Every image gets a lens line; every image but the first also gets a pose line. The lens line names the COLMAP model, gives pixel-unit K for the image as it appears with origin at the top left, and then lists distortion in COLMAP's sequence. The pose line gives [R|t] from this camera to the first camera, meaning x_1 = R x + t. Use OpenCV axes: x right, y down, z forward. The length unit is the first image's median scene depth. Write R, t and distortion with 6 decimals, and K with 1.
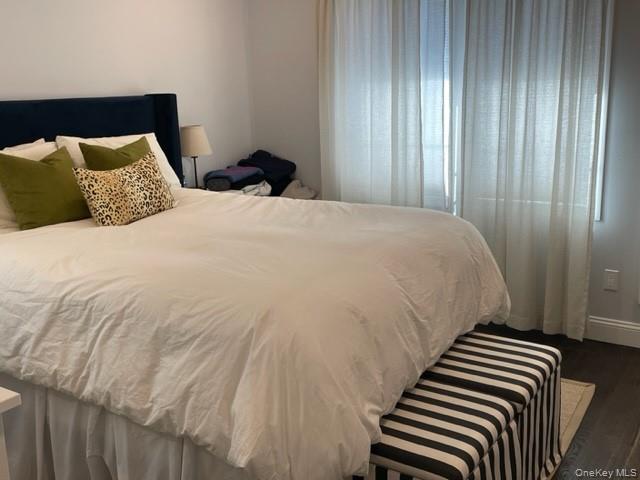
lens RADIAL K [[694.4, 0, 324.6], [0, 694.4, 245.7], [0, 0, 1]] dist [0.125496, -0.213738]
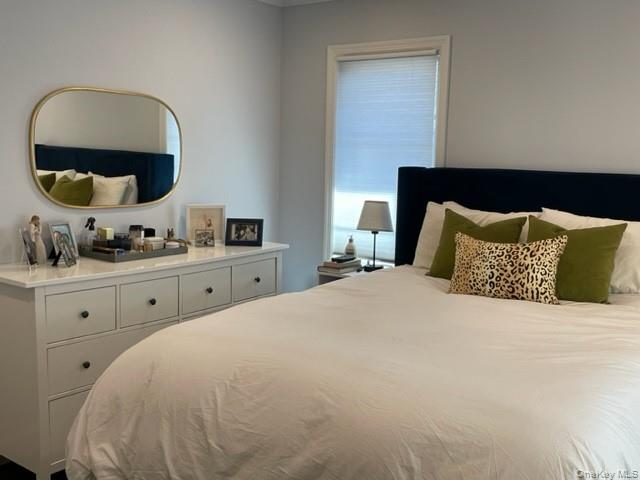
lens RADIAL K [[694.4, 0, 324.6], [0, 694.4, 245.7], [0, 0, 1]] dist [0.125496, -0.213738]
pose [[-0.079698, 0.157753, -0.984257, 0.674432], [-0.253999, 0.951591, 0.173084, -0.214672], [0.963915, 0.263795, -0.035771, 0.822159]]
